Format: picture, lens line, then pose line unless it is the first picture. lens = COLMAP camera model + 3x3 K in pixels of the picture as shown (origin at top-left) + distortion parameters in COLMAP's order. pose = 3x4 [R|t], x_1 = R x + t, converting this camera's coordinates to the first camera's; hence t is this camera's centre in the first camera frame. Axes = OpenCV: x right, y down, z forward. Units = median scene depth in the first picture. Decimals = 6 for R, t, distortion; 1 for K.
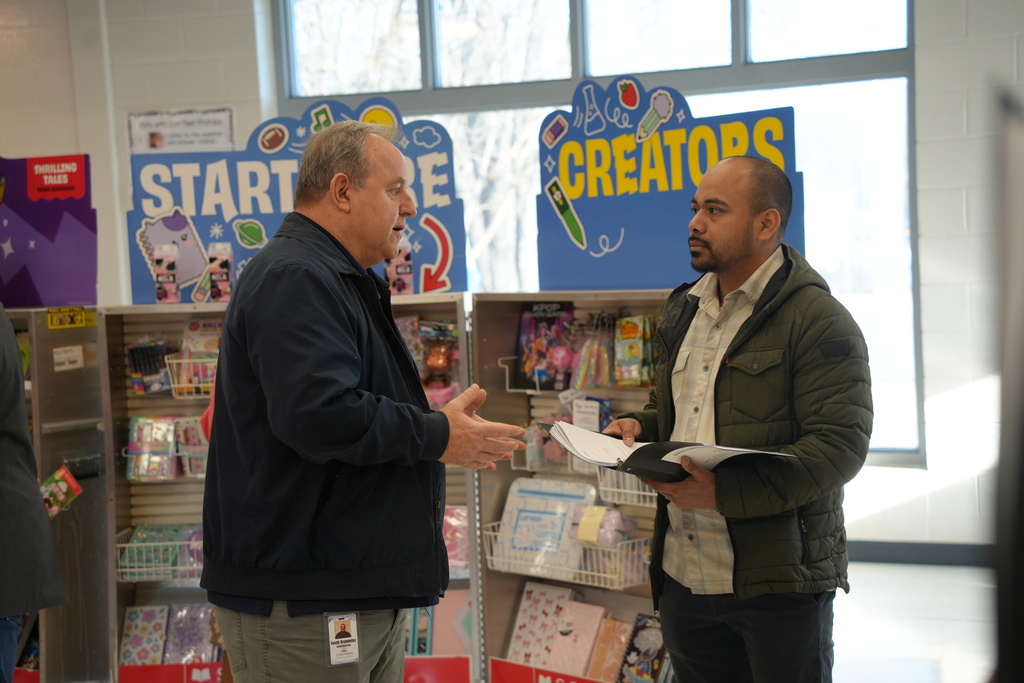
lens RADIAL K [[2040.8, 0, 511.6], [0, 2040.8, 334.4], [0, 0, 1]] dist [0.599400, 0.000000]
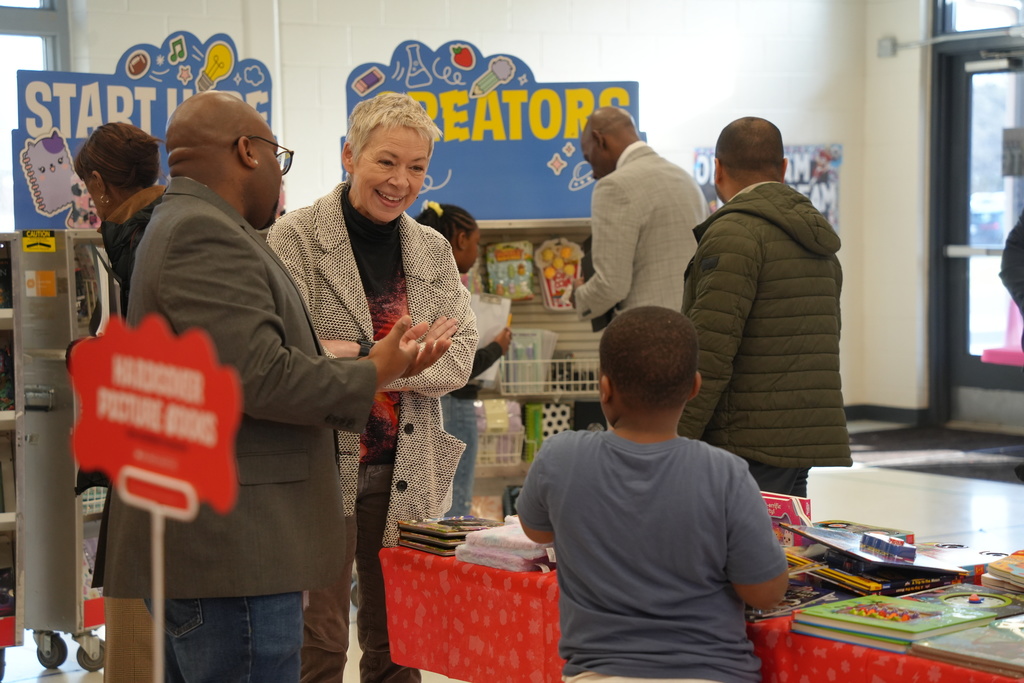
lens RADIAL K [[2424.0, 0, 512.1], [0, 2424.0, 345.7], [0, 0, 1]] dist [0.753350, 0.000000]
pose [[0.497920, -0.024560, 0.866875, -1.108285], [0.031795, 0.999444, 0.010053, 0.035364], [-0.866640, 0.022557, 0.498424, 0.261518]]
